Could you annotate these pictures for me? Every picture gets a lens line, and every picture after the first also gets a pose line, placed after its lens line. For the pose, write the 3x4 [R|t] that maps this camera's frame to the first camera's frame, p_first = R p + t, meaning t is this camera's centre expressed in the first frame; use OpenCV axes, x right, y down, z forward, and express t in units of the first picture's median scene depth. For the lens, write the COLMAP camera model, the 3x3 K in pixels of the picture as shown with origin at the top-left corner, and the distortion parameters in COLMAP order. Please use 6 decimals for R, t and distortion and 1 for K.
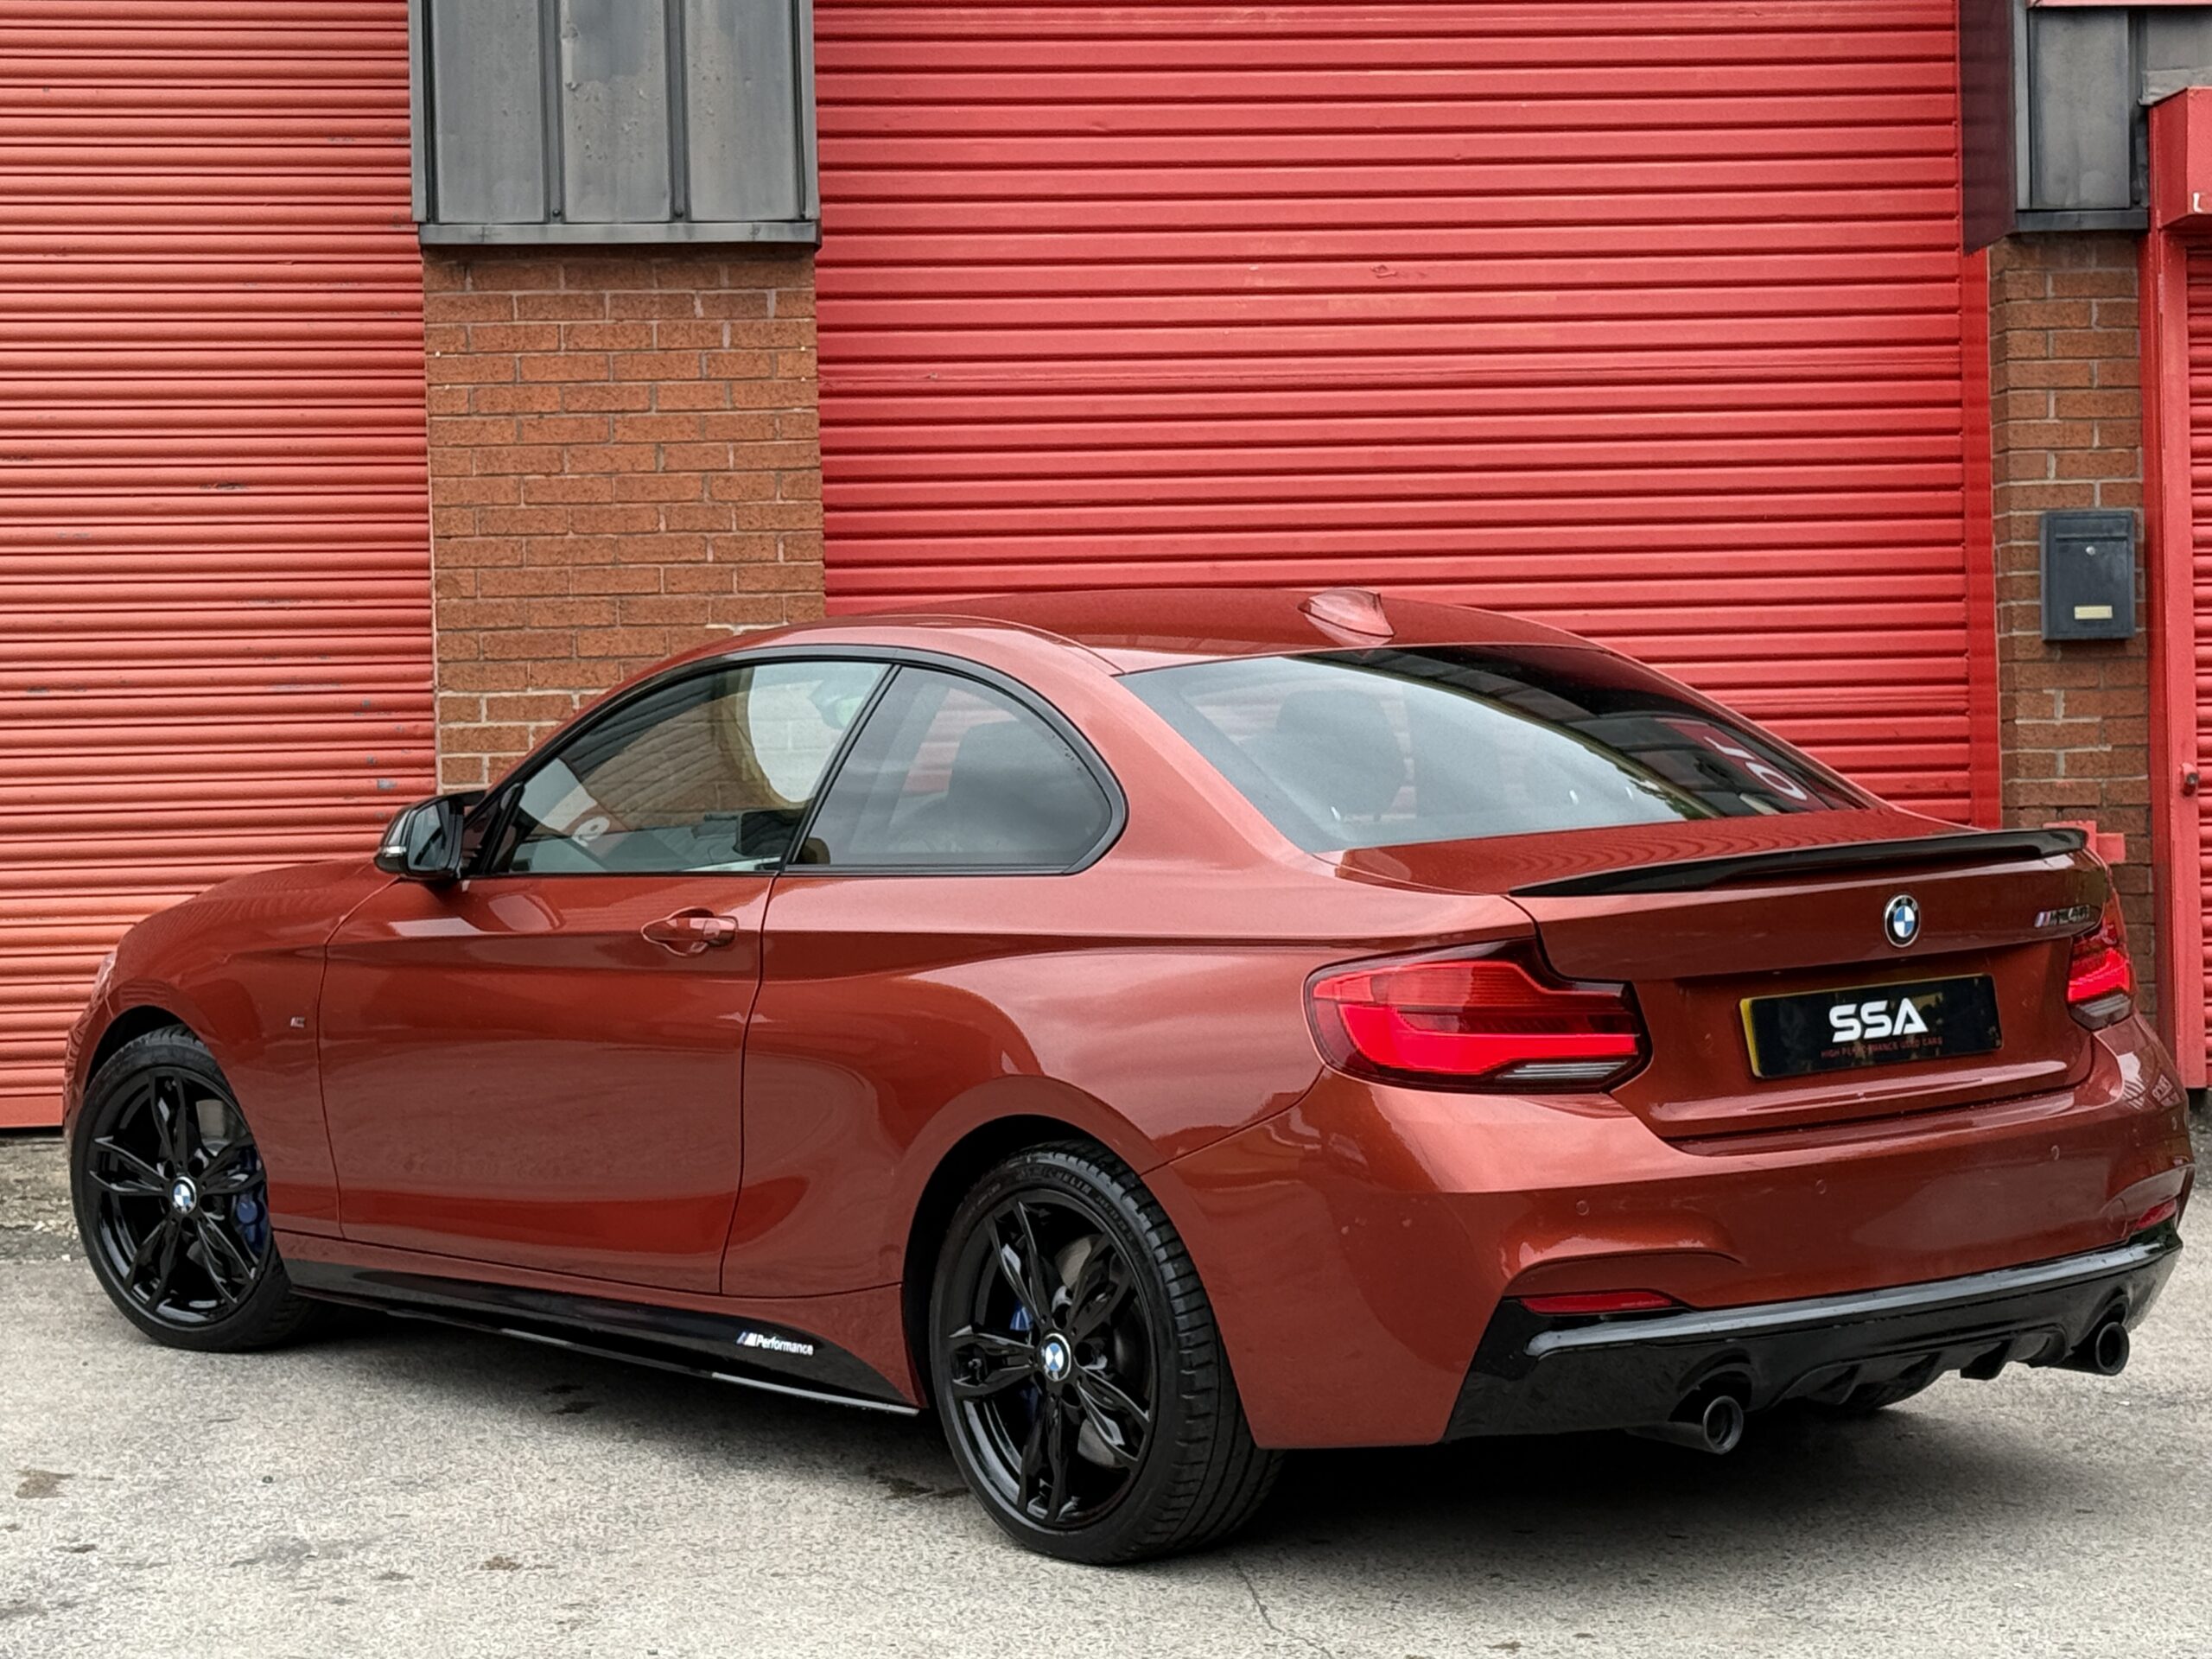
lens RADIAL K [[4728.4, 0, 1101.8], [0, 4728.4, 831.5], [0, 0, 1]] dist [0.143461, 0.000000]
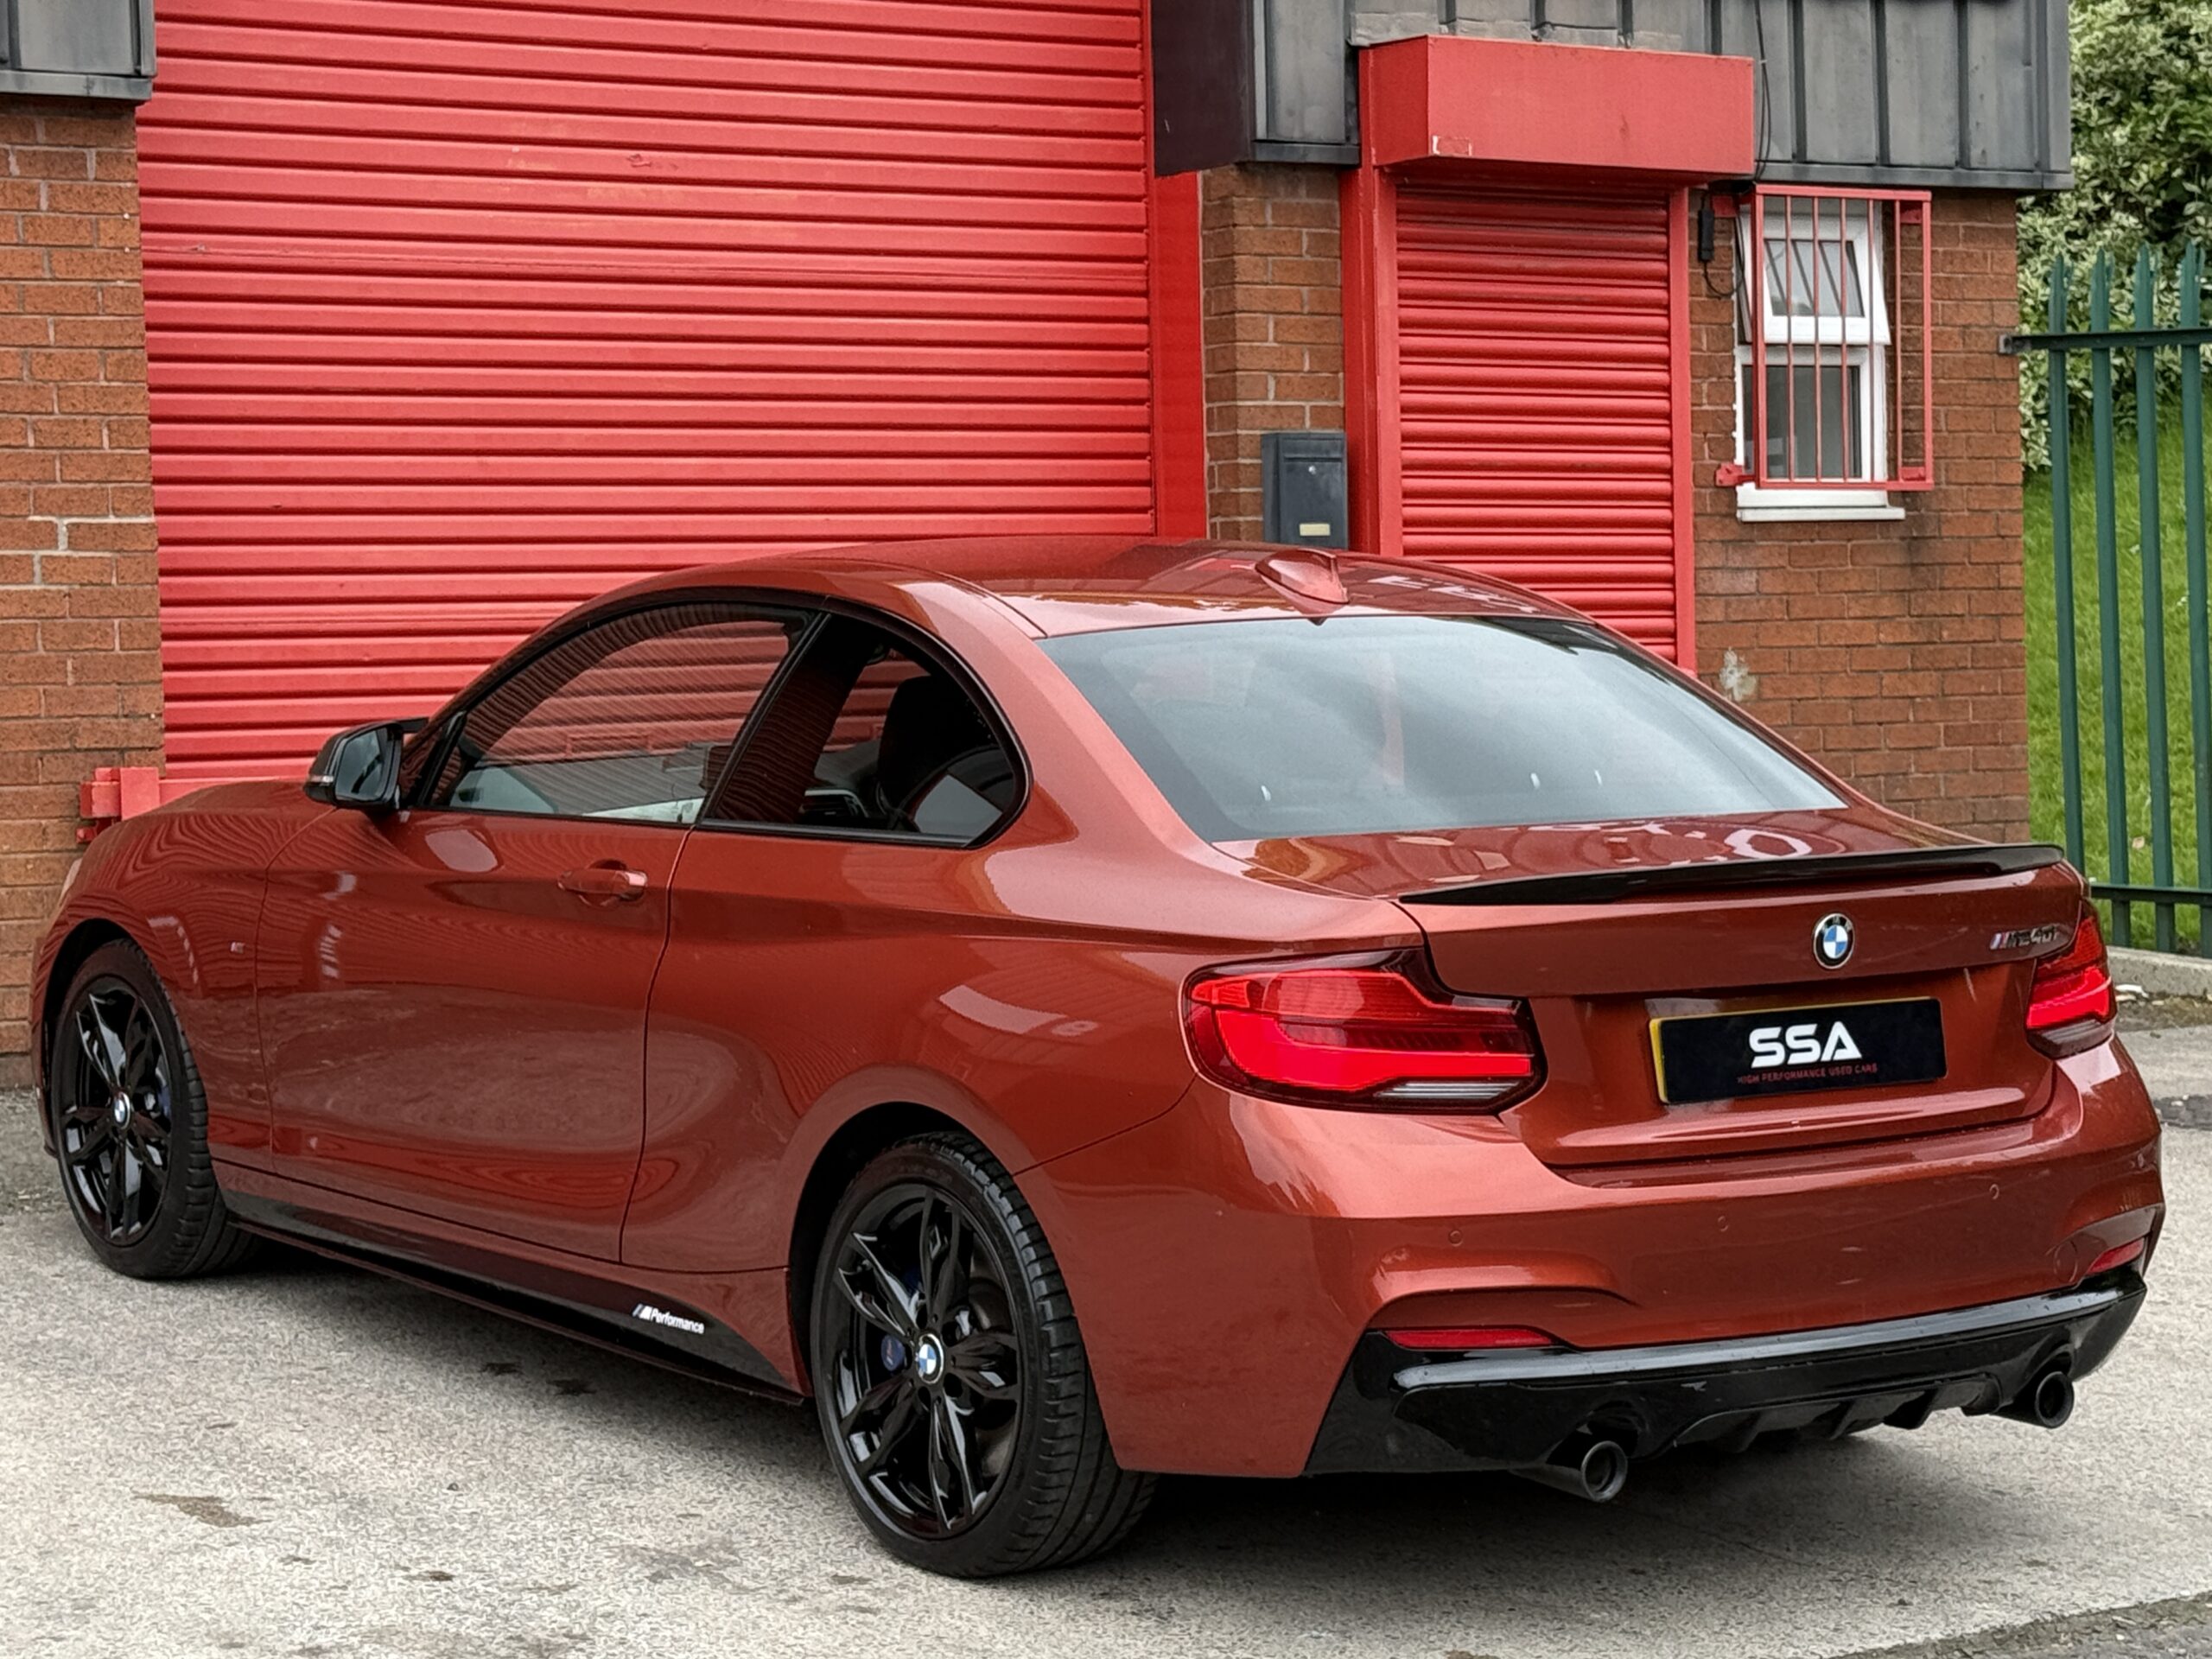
lens RADIAL K [[4788.6, 0, 1111.6], [0, 4788.6, 860.2], [0, 0, 1]] dist [0.144926, 0.000000]
pose [[0.890906, -0.015000, 0.453939, -0.320001], [-0.002965, 0.999241, 0.038838, -0.014313], [-0.454177, -0.035947, 0.890186, 0.077726]]
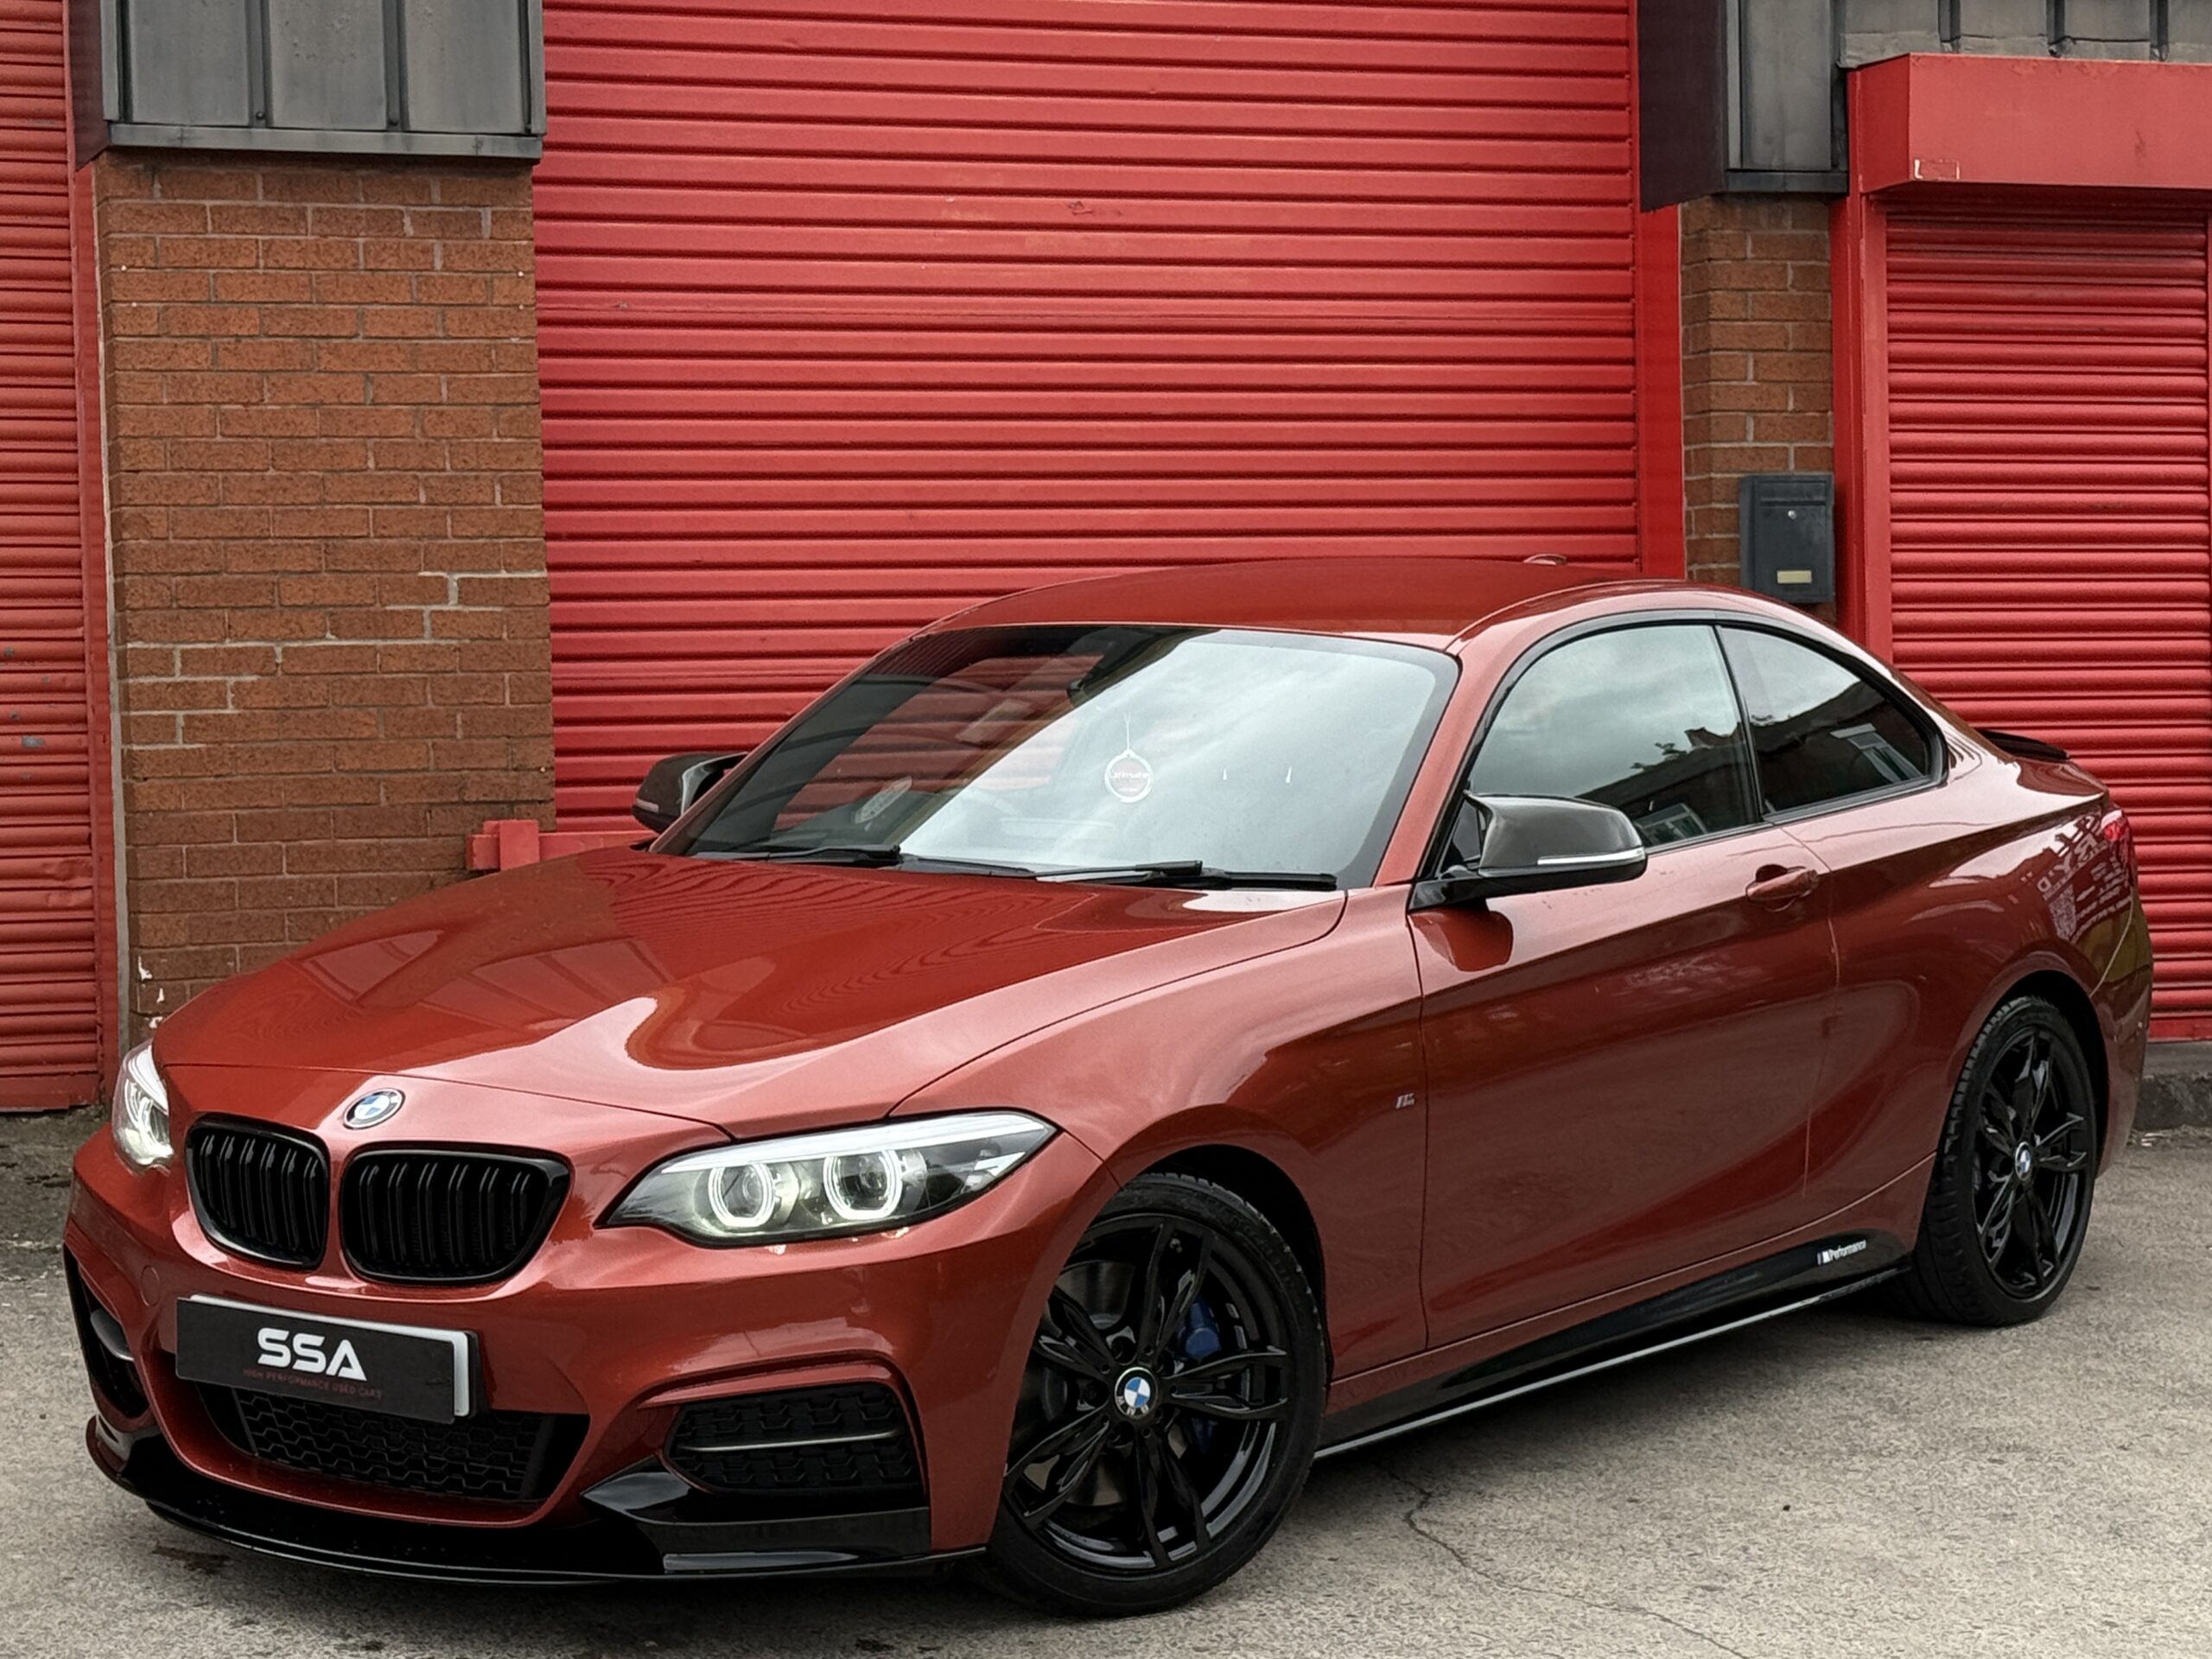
lens RADIAL K [[4788.6, 0, 1099.3], [0, 4788.6, 848.0], [0, 0, 1]] dist [0.144926, 0.000000]
pose [[0.967406, -0.002069, 0.253223, -0.192060], [-0.003894, 0.999727, 0.023046, -0.012108], [-0.253202, -0.023281, 0.967133, 0.062732]]
